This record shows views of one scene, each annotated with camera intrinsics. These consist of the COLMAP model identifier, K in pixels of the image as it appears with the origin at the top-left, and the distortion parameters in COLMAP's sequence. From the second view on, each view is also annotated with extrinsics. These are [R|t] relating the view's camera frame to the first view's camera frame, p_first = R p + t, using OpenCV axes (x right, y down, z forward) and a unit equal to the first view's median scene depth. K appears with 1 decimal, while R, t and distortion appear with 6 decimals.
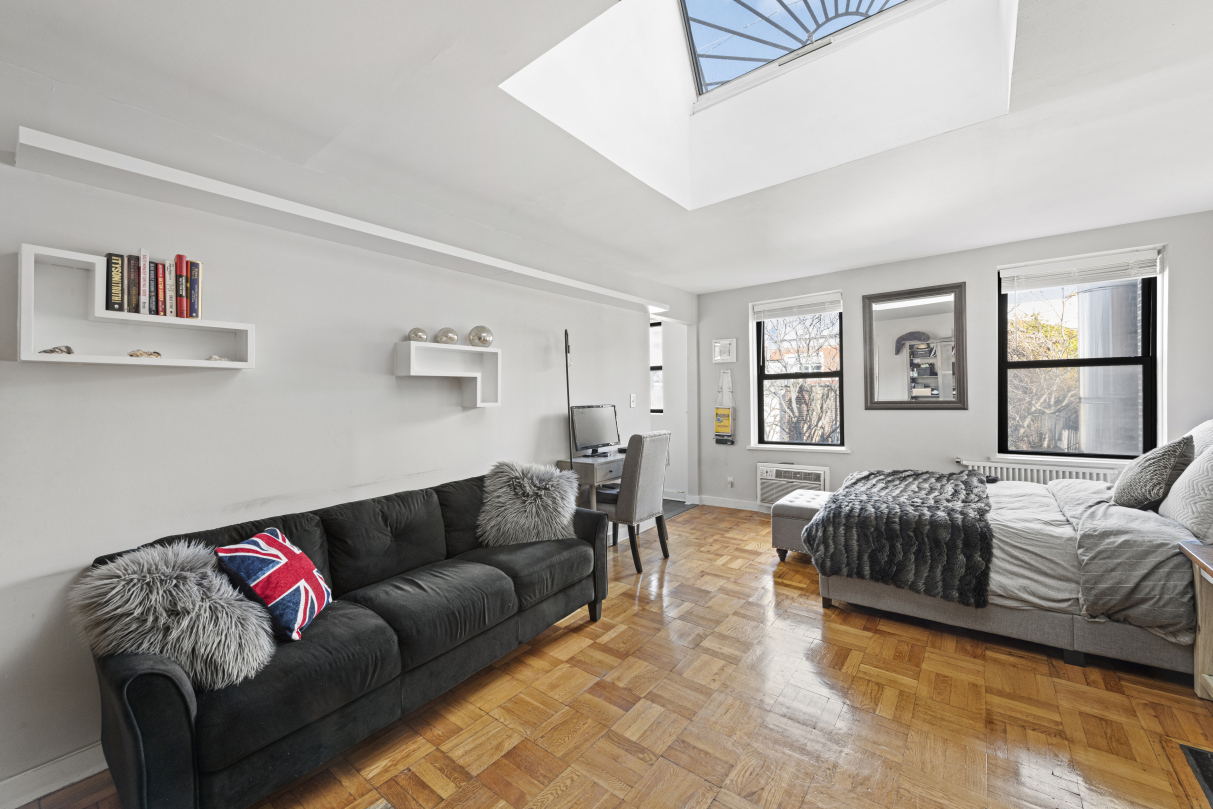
lens RADIAL K [[485.7, 0, 607.8], [0, 485.7, 398.4], [0, 0, 1]] dist [0.007382, -0.001745]
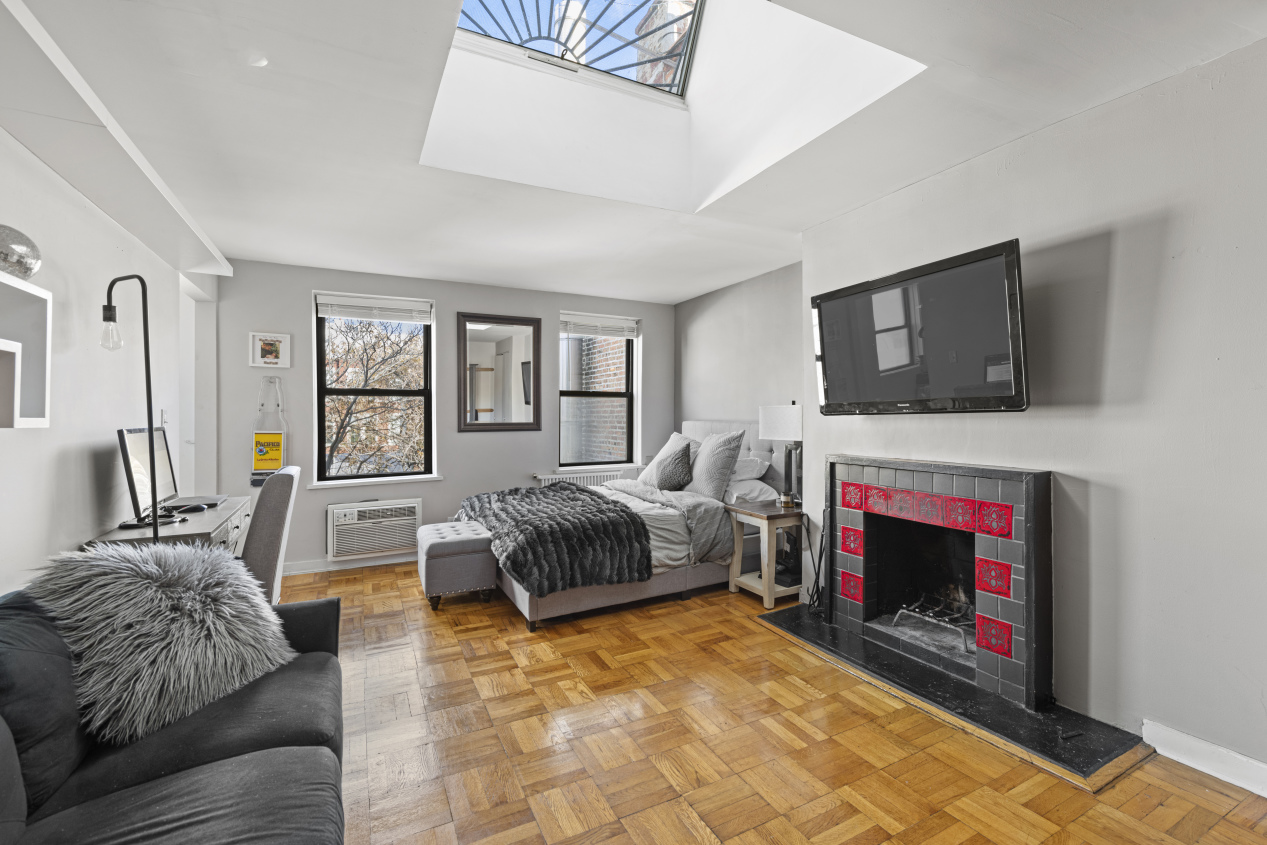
lens RADIAL K [[564.5, 0, 640.8], [0, 564.5, 420.3], [0, 0, 1]] dist [0.002046, 0.000529]
pose [[0.393569, 0.008568, 0.919255, -0.535535], [0.001560, 0.999949, -0.009988, 0.018121], [-0.919294, 0.005364, 0.393535, 0.368527]]
